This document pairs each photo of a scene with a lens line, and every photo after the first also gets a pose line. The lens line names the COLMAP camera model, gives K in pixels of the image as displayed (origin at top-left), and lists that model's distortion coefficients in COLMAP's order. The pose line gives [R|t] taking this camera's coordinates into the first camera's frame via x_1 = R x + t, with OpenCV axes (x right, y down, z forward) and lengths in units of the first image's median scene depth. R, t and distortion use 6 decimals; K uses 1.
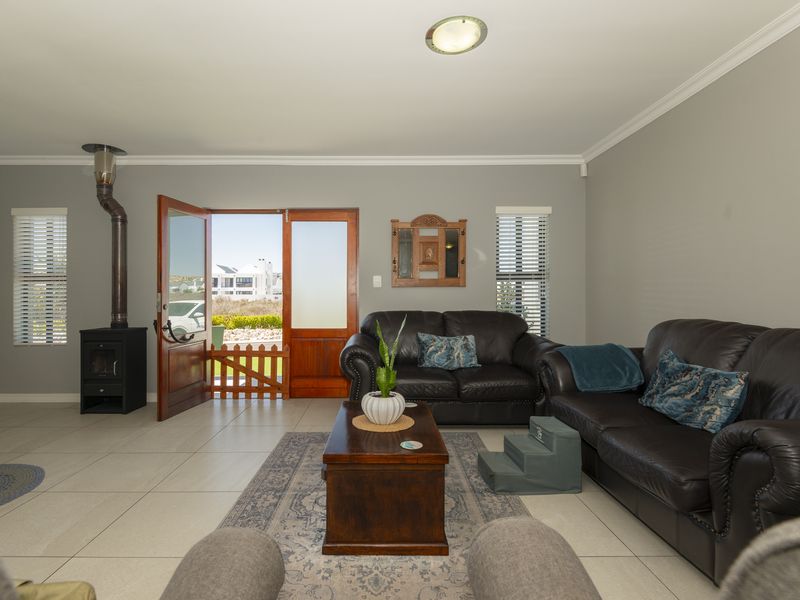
lens RADIAL K [[428.2, 0, 388.4], [0, 428.2, 303.1], [0, 0, 1]] dist [0.043114, -0.040495]
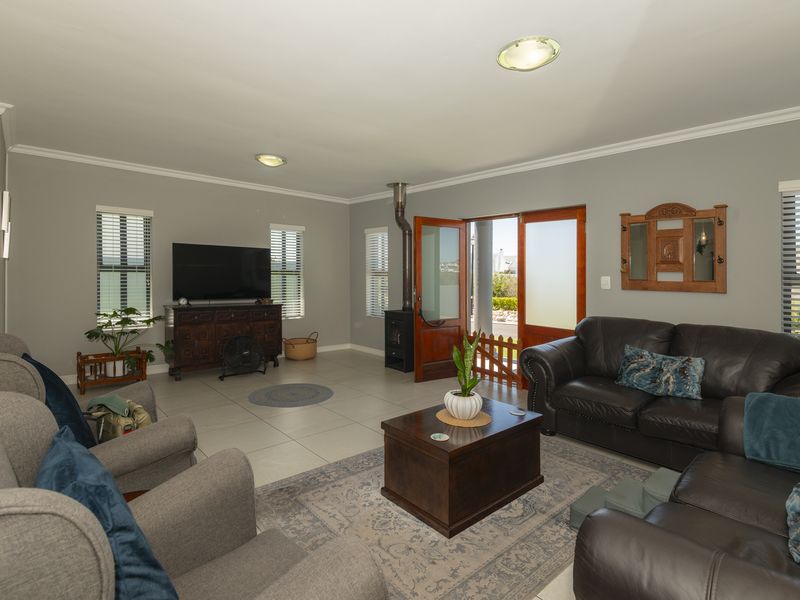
lens RADIAL K [[428.2, 0, 388.4], [0, 428.2, 303.1], [0, 0, 1]] dist [0.043114, -0.040495]
pose [[0.648032, 0.067260, -0.758637, 0.380278], [-0.032296, 0.997624, 0.060861, -0.049492], [0.760928, -0.014939, 0.648665, 0.058117]]
